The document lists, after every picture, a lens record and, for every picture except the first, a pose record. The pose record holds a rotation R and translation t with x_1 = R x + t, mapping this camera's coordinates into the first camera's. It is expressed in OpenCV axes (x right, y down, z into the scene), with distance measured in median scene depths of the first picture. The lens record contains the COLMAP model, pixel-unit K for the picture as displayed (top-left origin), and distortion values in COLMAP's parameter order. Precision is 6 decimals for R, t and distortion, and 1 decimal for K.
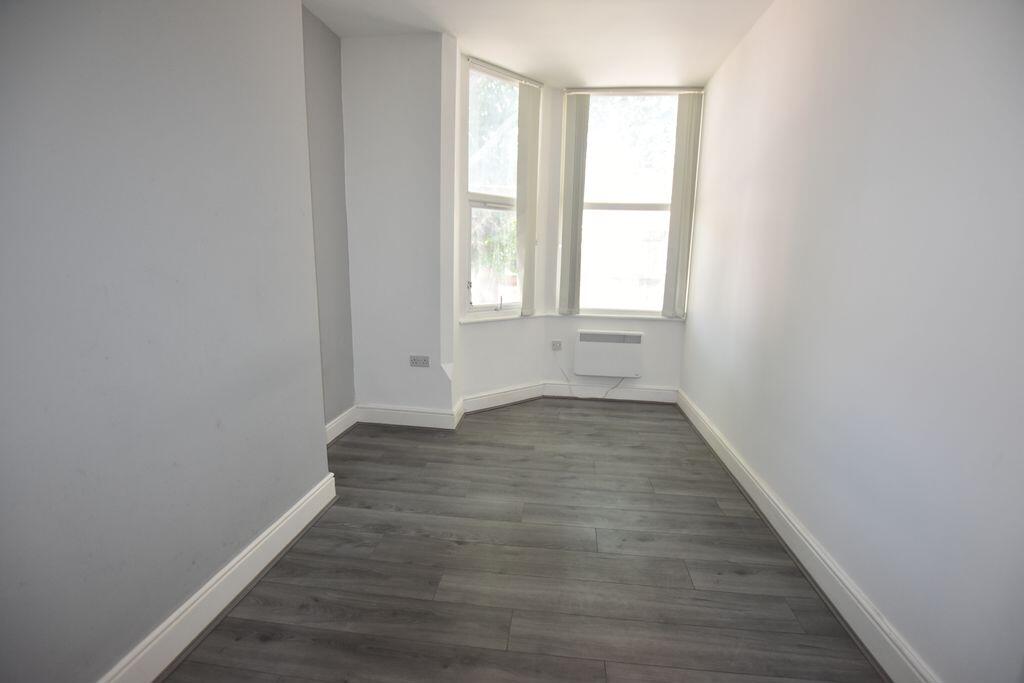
lens RADIAL K [[459.3, 0, 510.5], [0, 459.3, 341.0], [0, 0, 1]] dist [-0.029162, 0.000544]
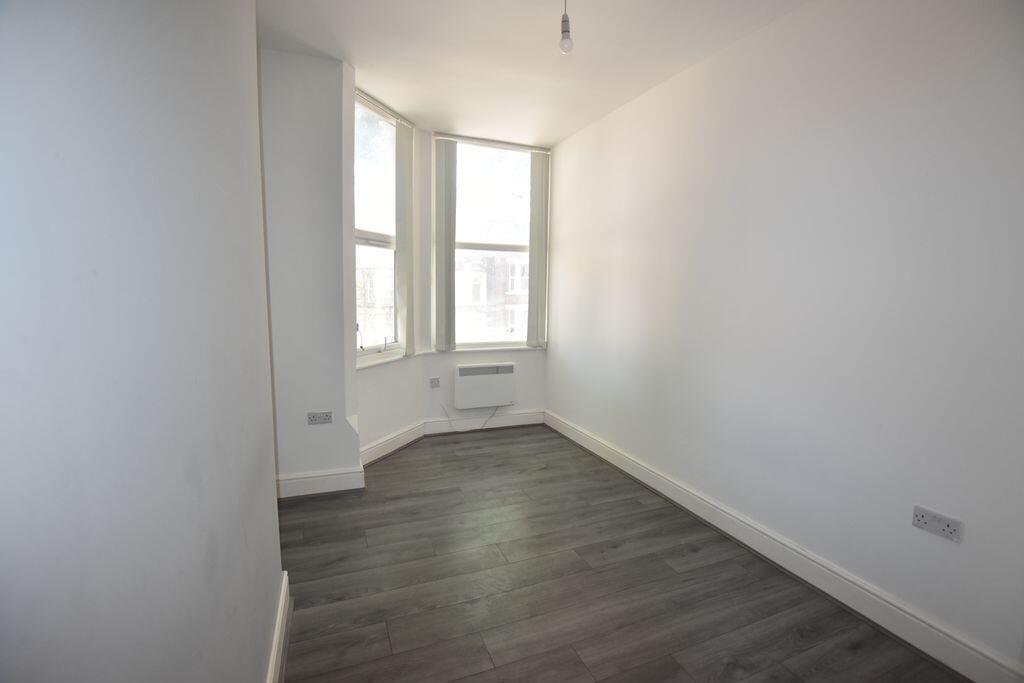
lens RADIAL K [[459.3, 0, 511.3], [0, 459.3, 341.5], [0, 0, 1]] dist [-0.029162, 0.000544]
pose [[0.875799, -0.062448, 0.478619, -0.261138], [0.090287, 0.995288, -0.035351, -0.033271], [-0.474156, 0.074173, 0.877311, 0.049825]]
